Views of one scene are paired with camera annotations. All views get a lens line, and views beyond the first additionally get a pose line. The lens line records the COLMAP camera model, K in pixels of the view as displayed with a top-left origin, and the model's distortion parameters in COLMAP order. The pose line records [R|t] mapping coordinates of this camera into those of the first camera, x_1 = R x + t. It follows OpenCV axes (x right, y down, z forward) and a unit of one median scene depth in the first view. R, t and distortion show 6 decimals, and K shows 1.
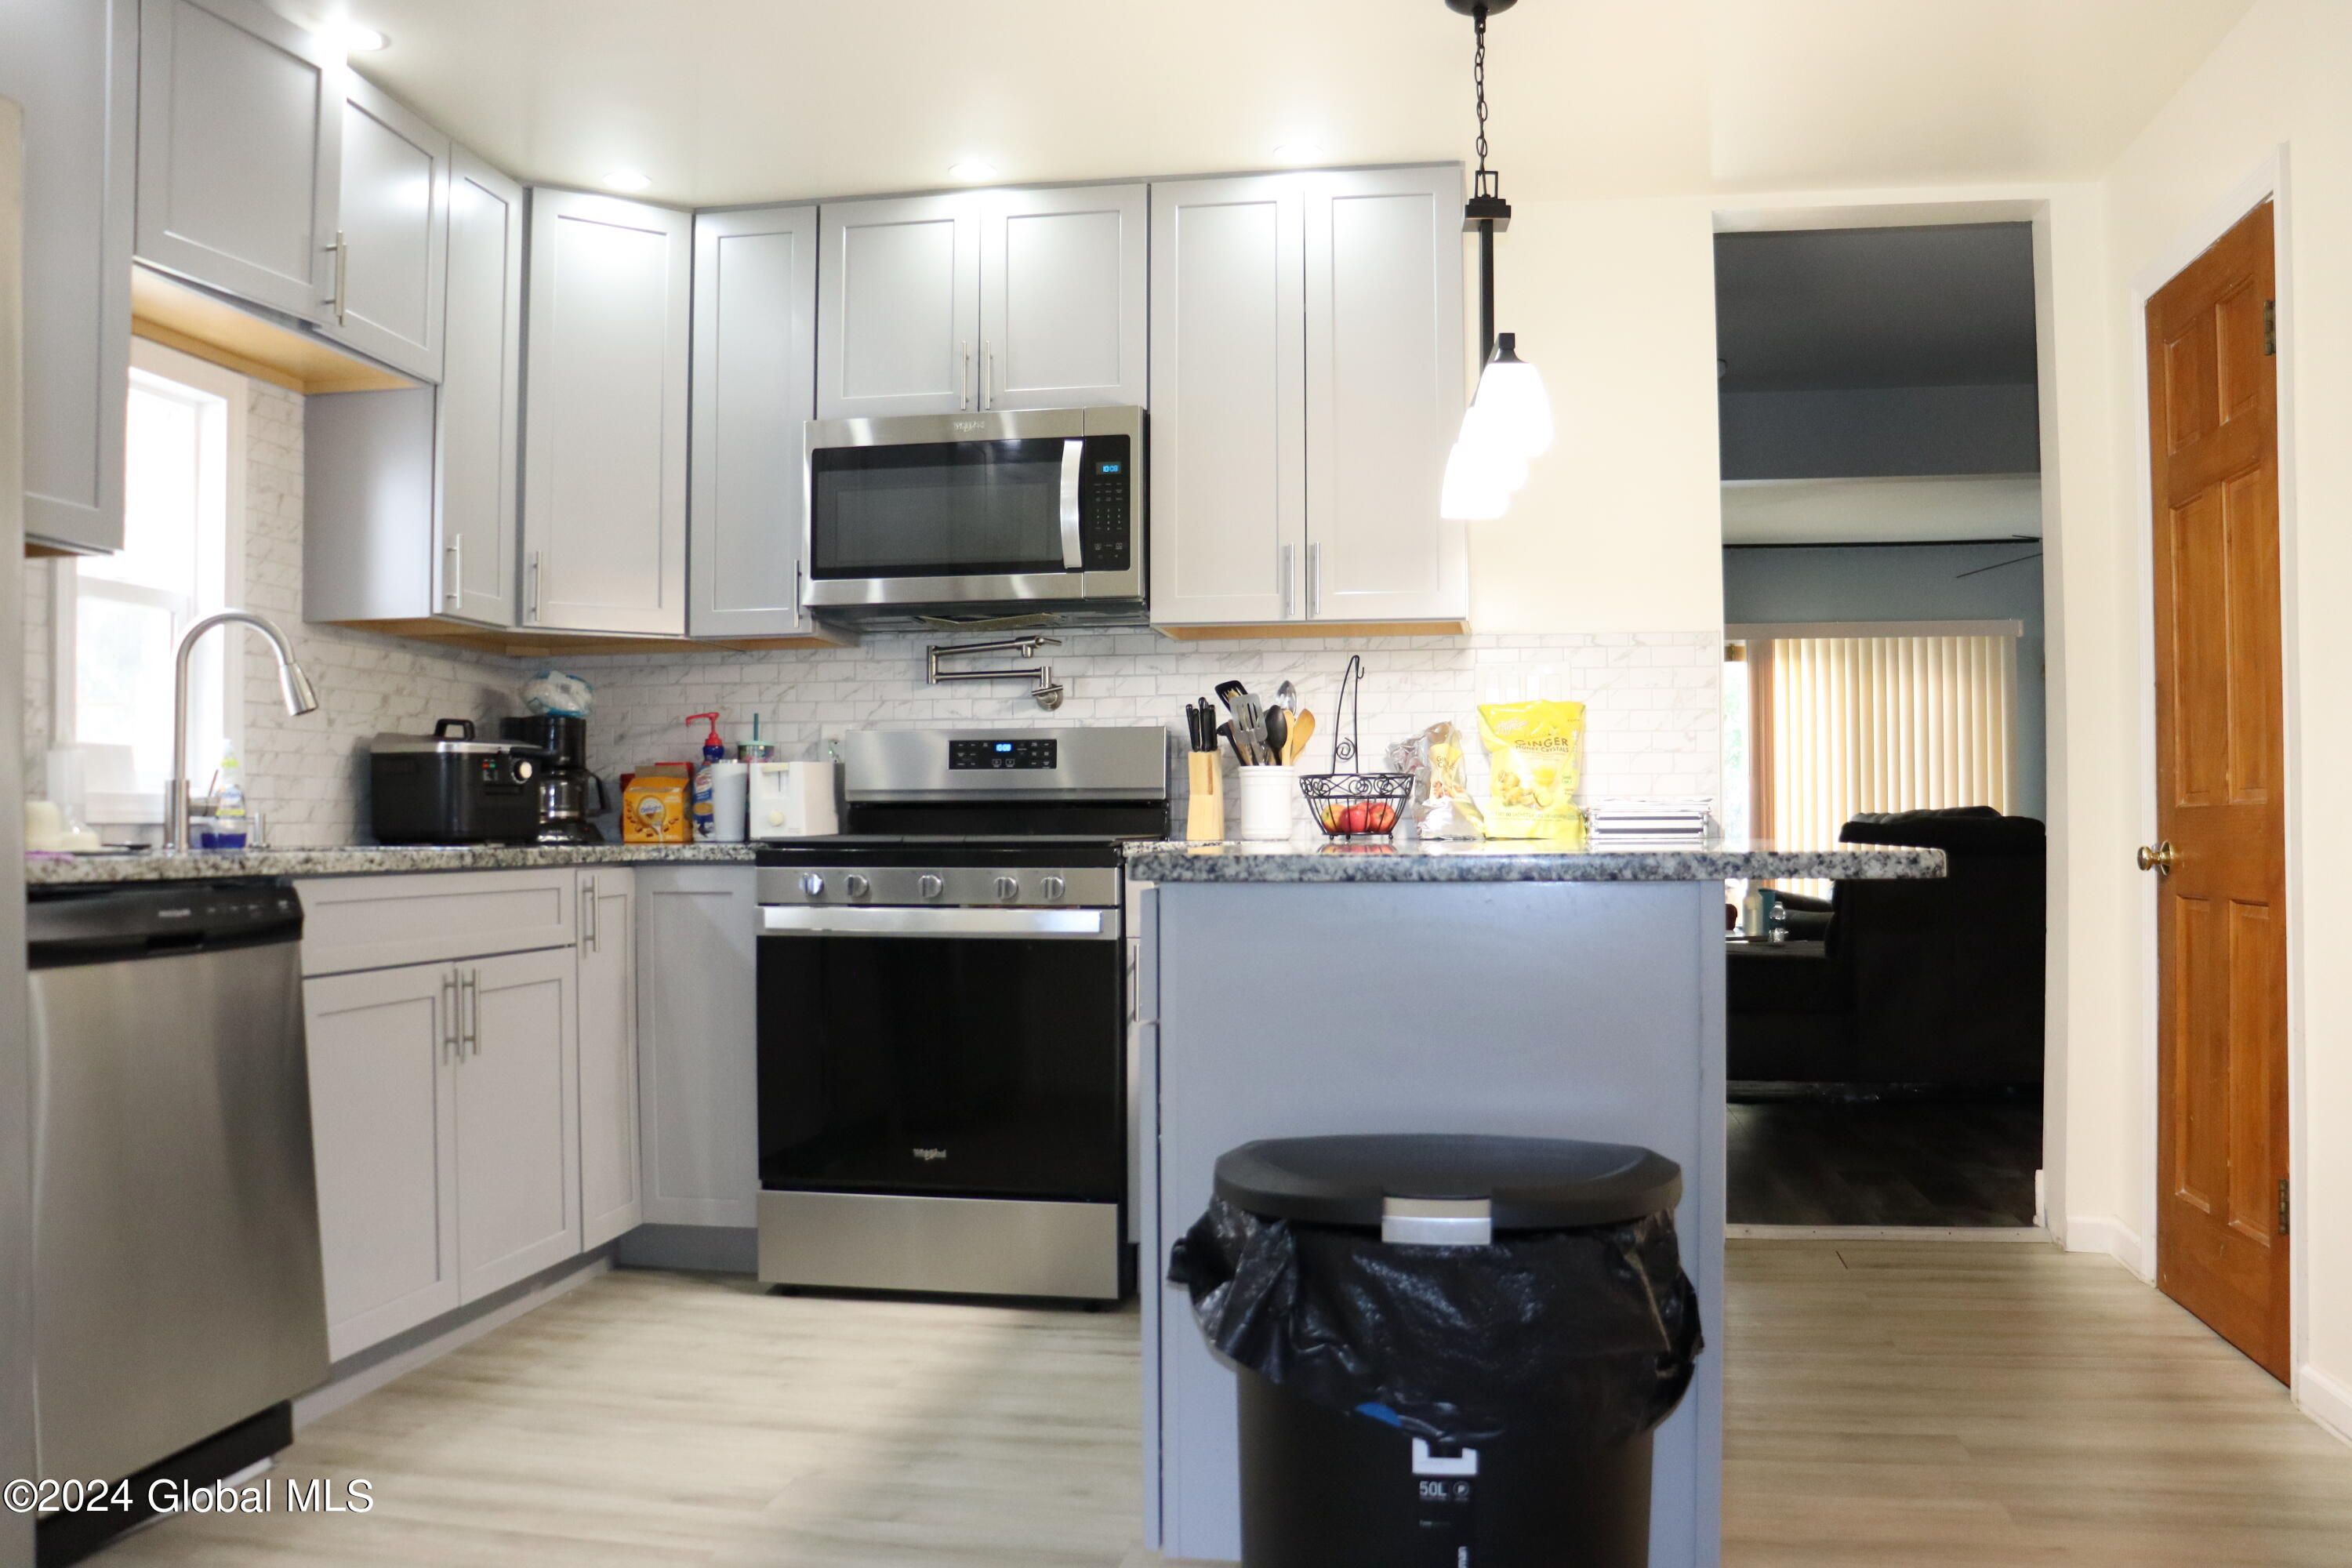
lens RADIAL K [[1946.5, 0, 1196.4], [0, 1946.5, 801.5], [0, 0, 1]] dist [-0.179542, 0.162436]
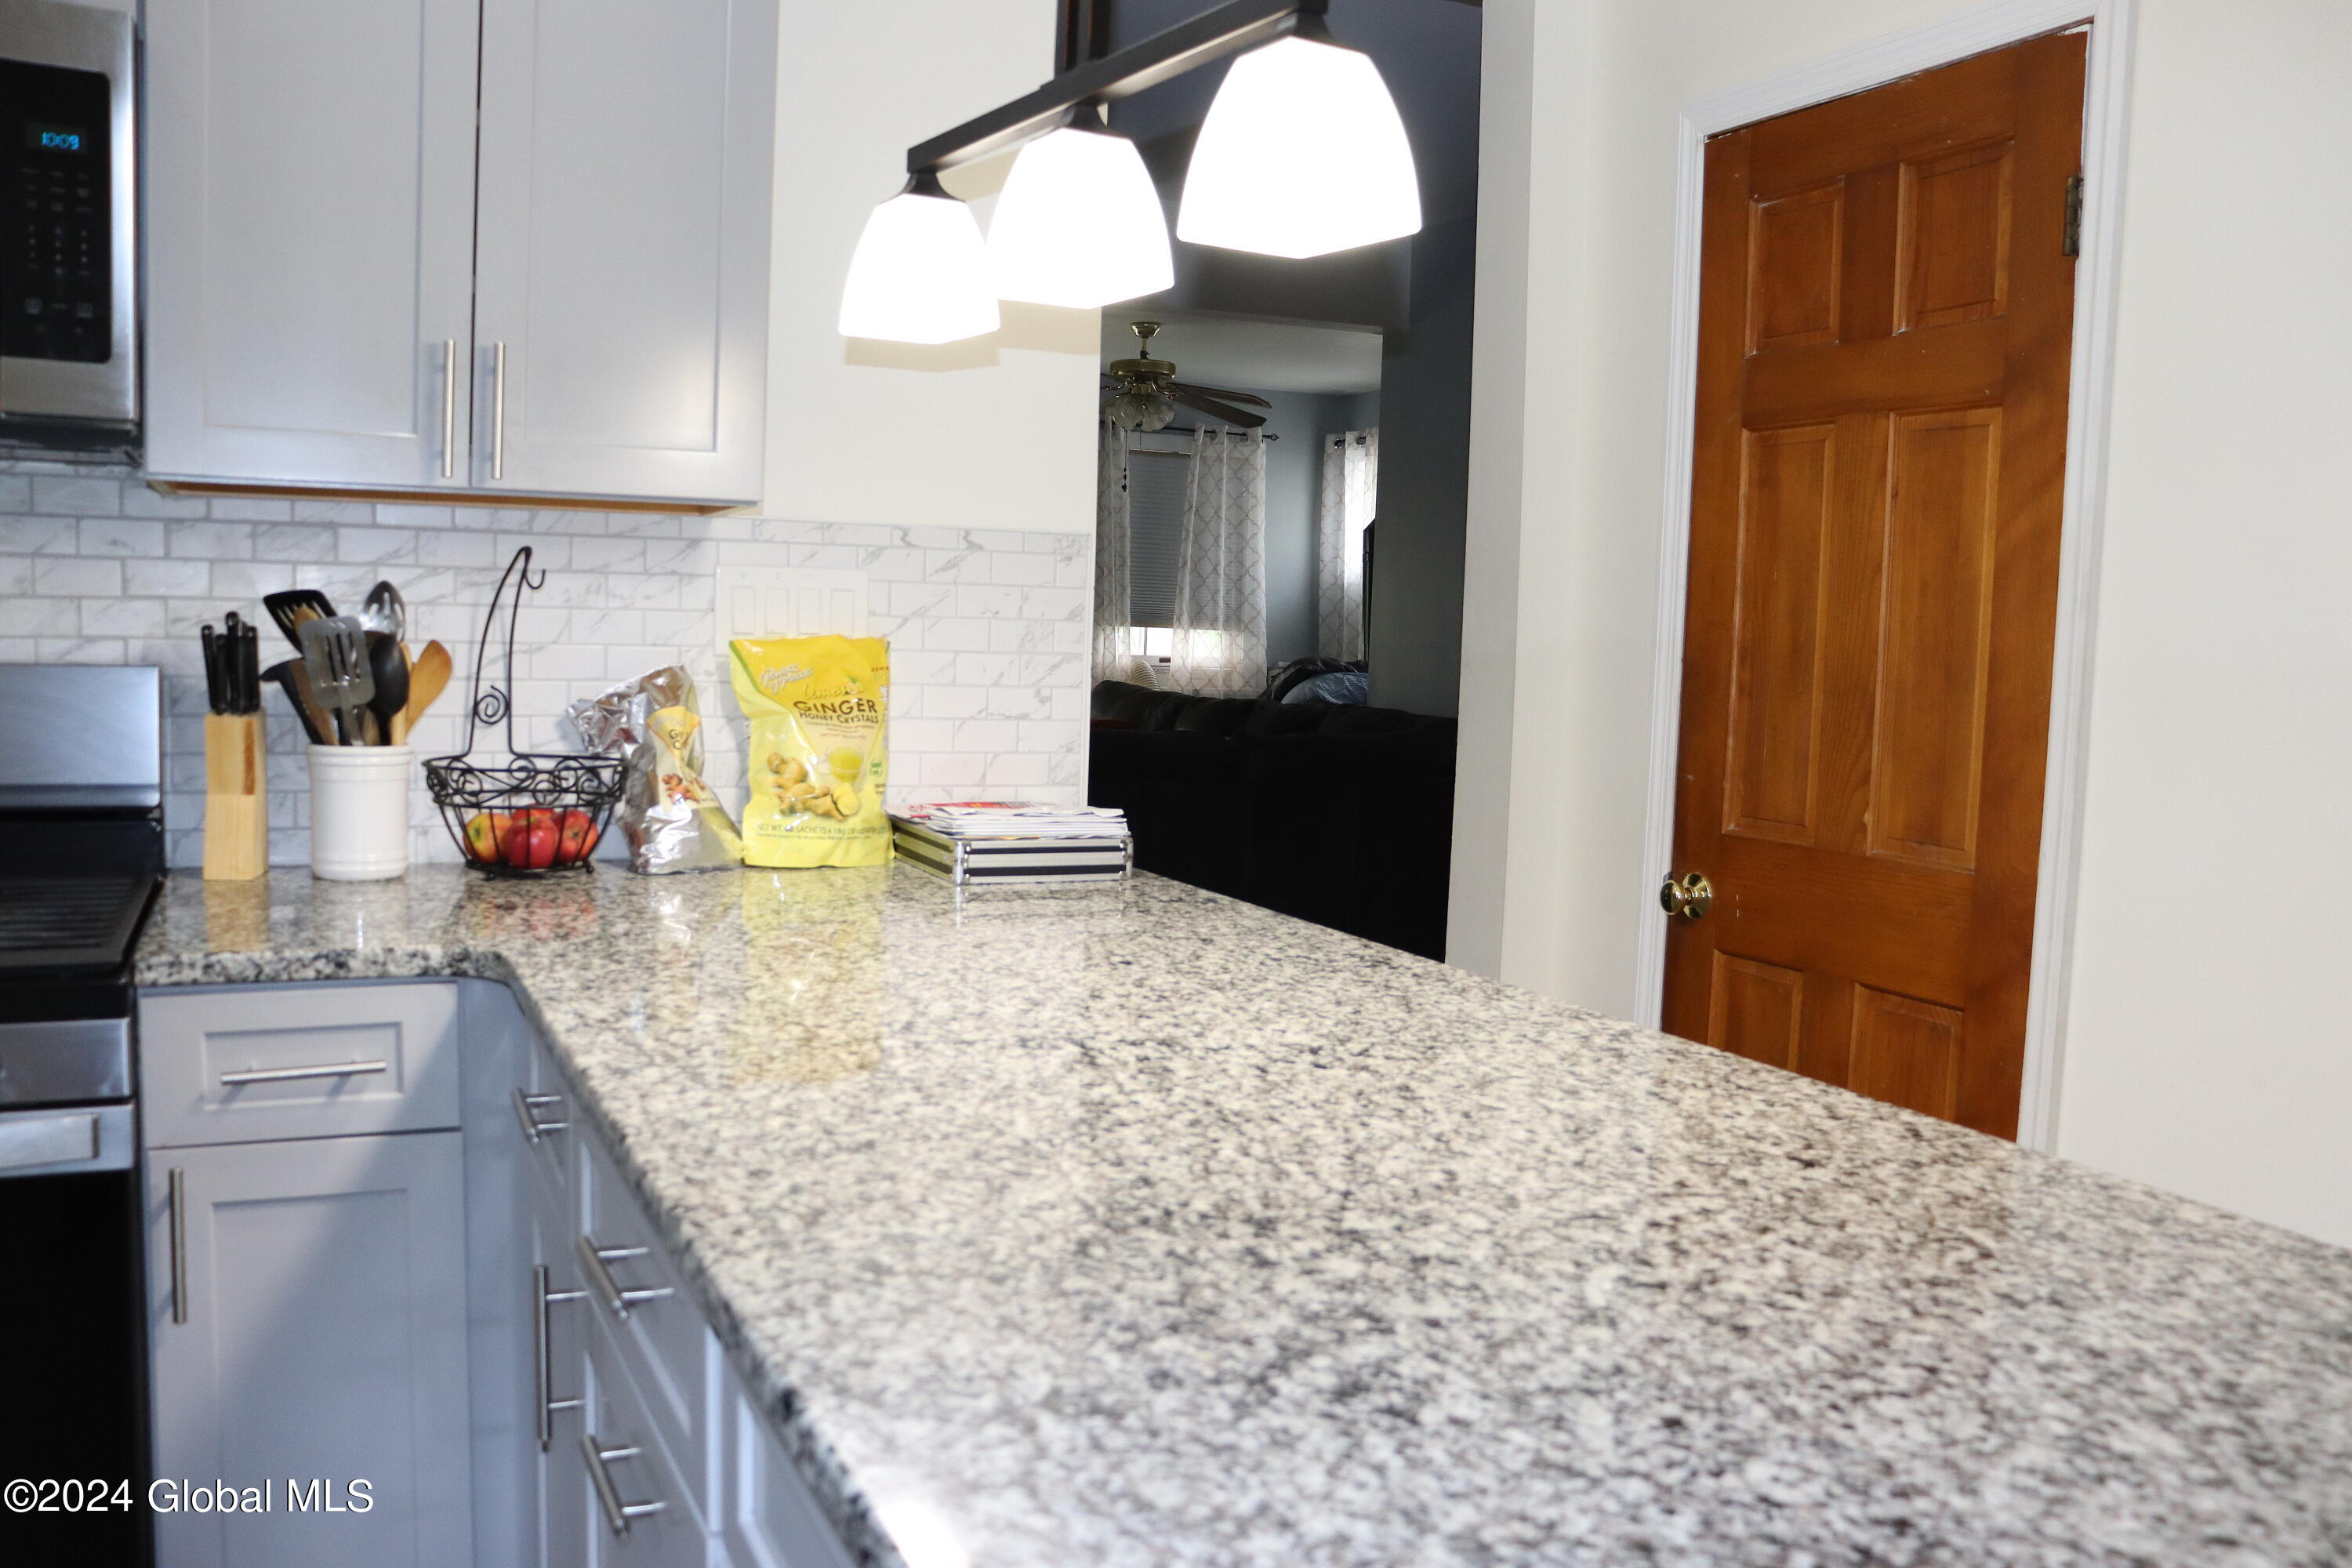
lens RADIAL K [[1946.5, 0, 1196.1], [0, 1946.5, 809.1], [0, 0, 1]] dist [-0.179542, 0.162436]
pose [[0.819639, -0.021661, 0.572470, -0.079732], [-0.046860, 0.993401, 0.104681, -0.069784], [-0.570960, -0.112627, 0.813216, 0.454458]]
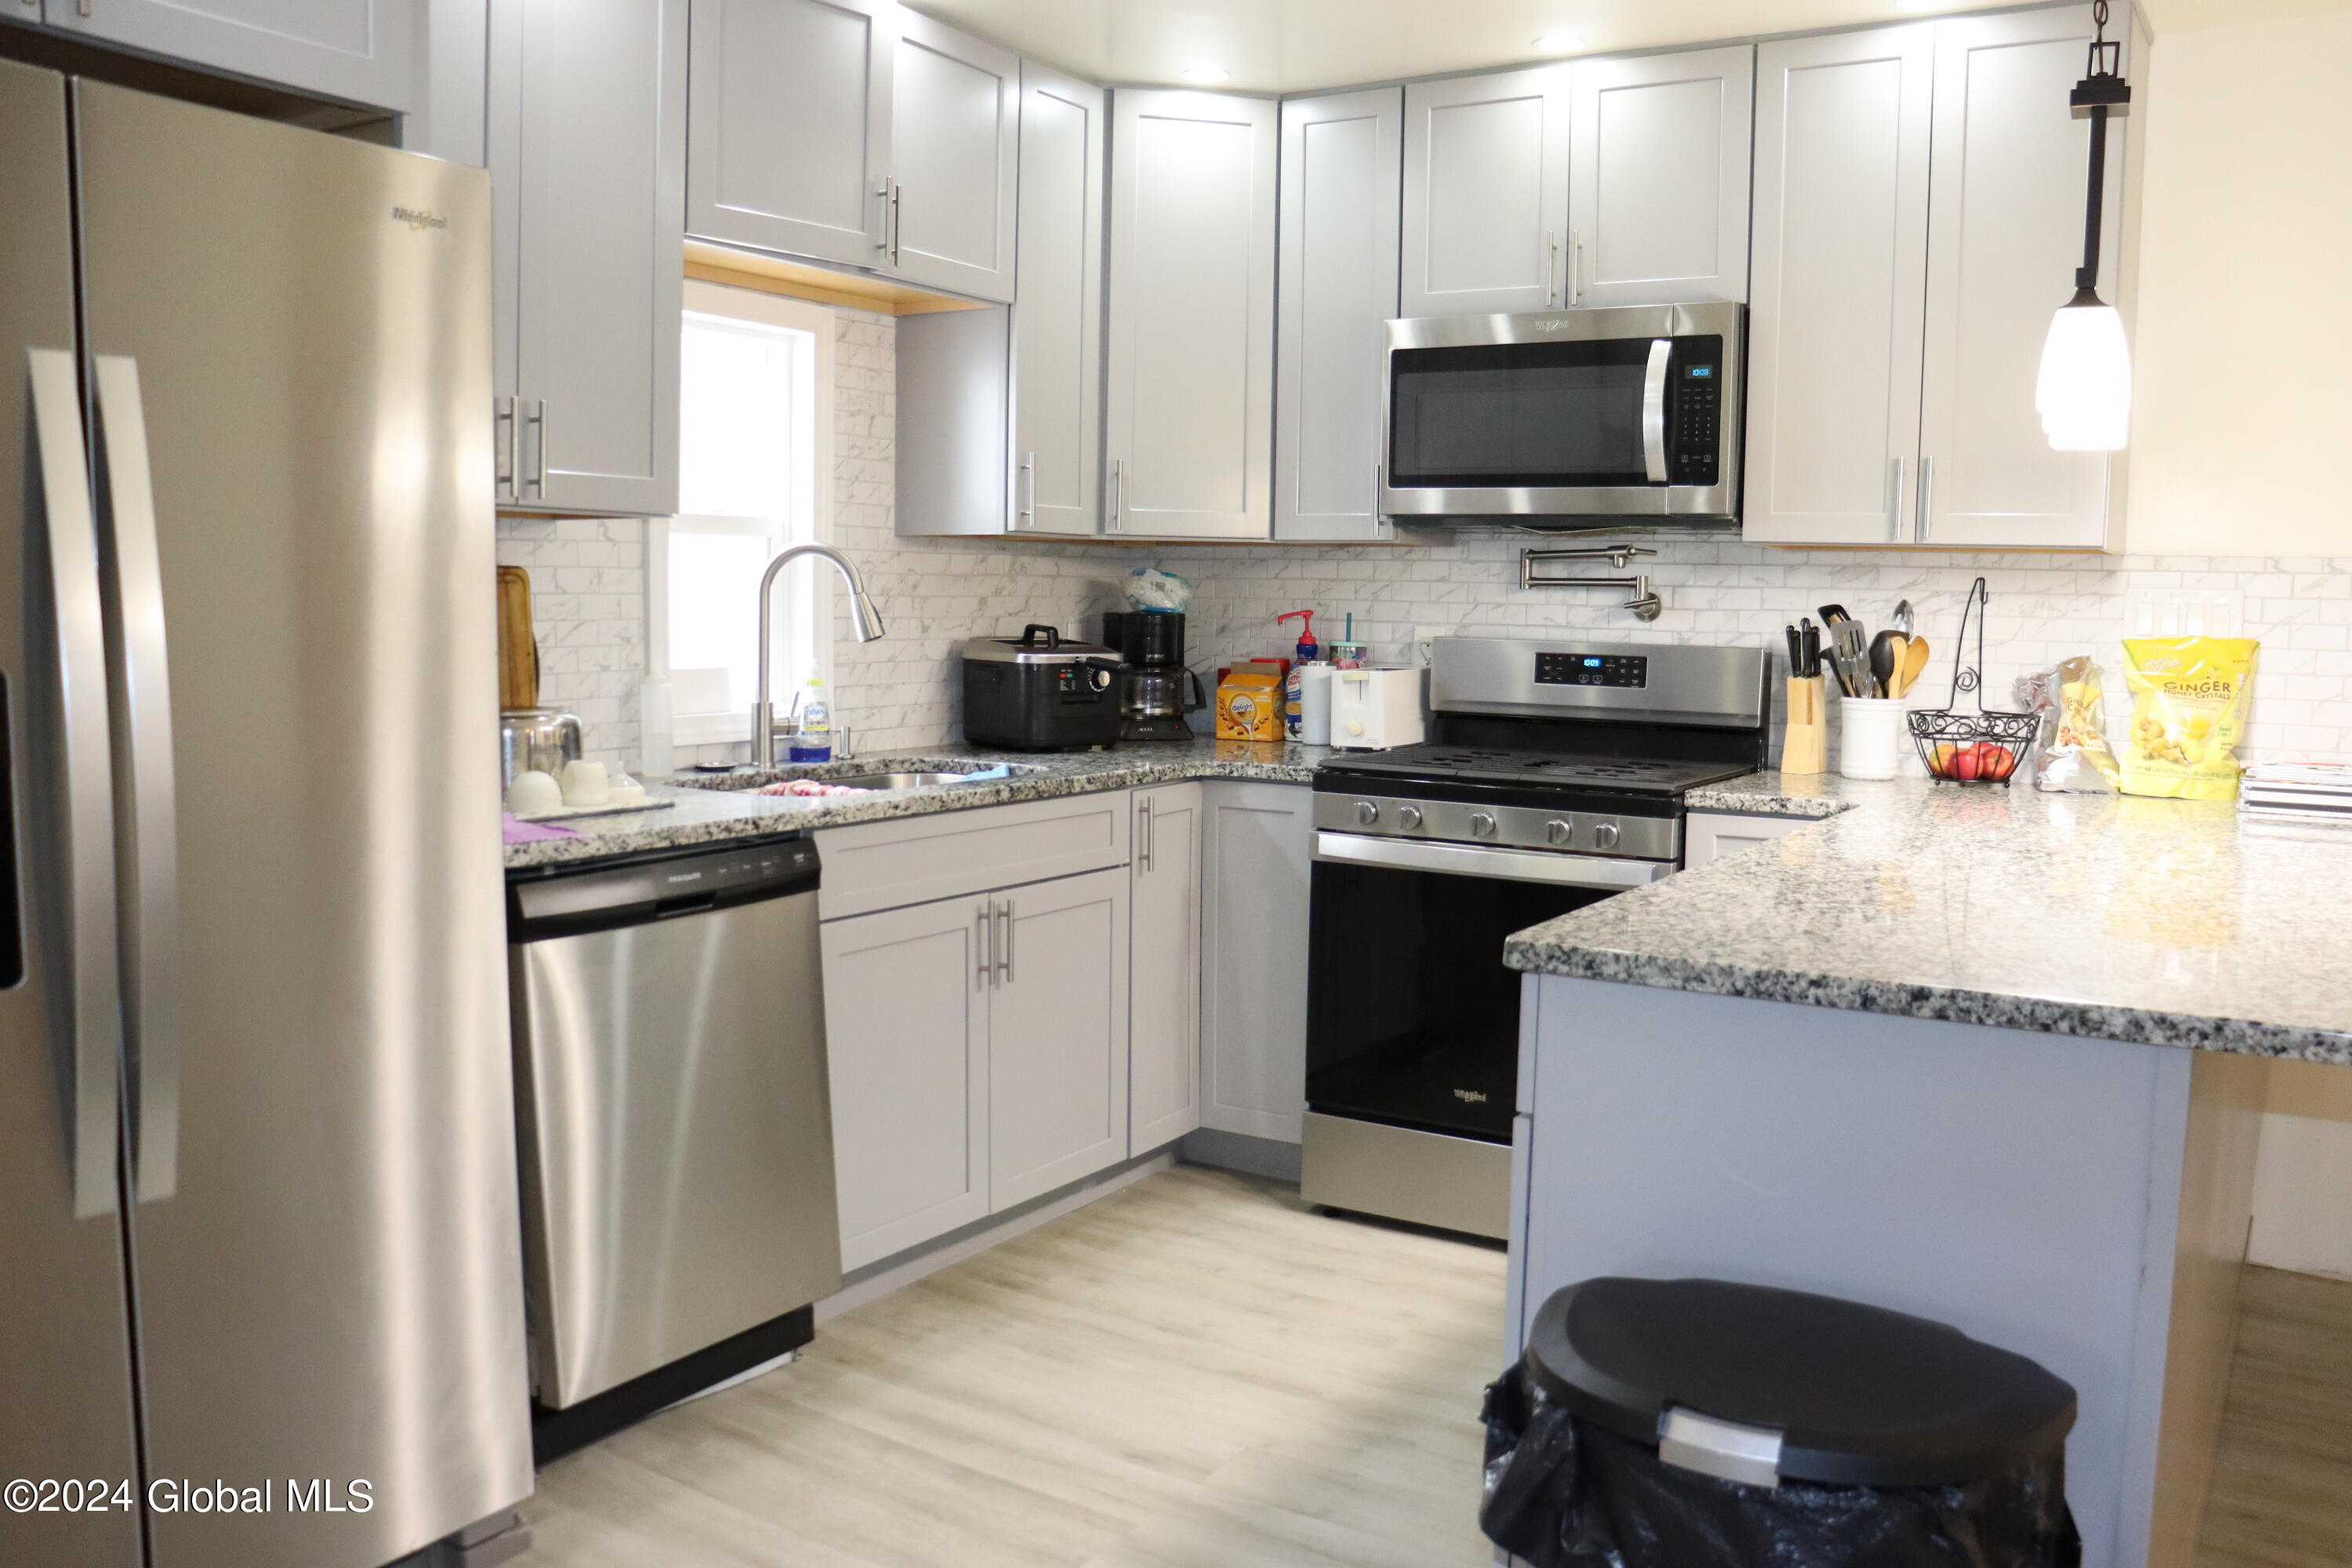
lens RADIAL K [[1946.5, 0, 1186.2], [0, 1946.5, 802.0], [0, 0, 1]] dist [-0.179542, 0.162436]
pose [[0.920867, 0.060418, -0.385167, 0.091117], [-0.015041, 0.992690, 0.119755, -0.075029], [0.389587, -0.104485, 0.915044, 0.060644]]
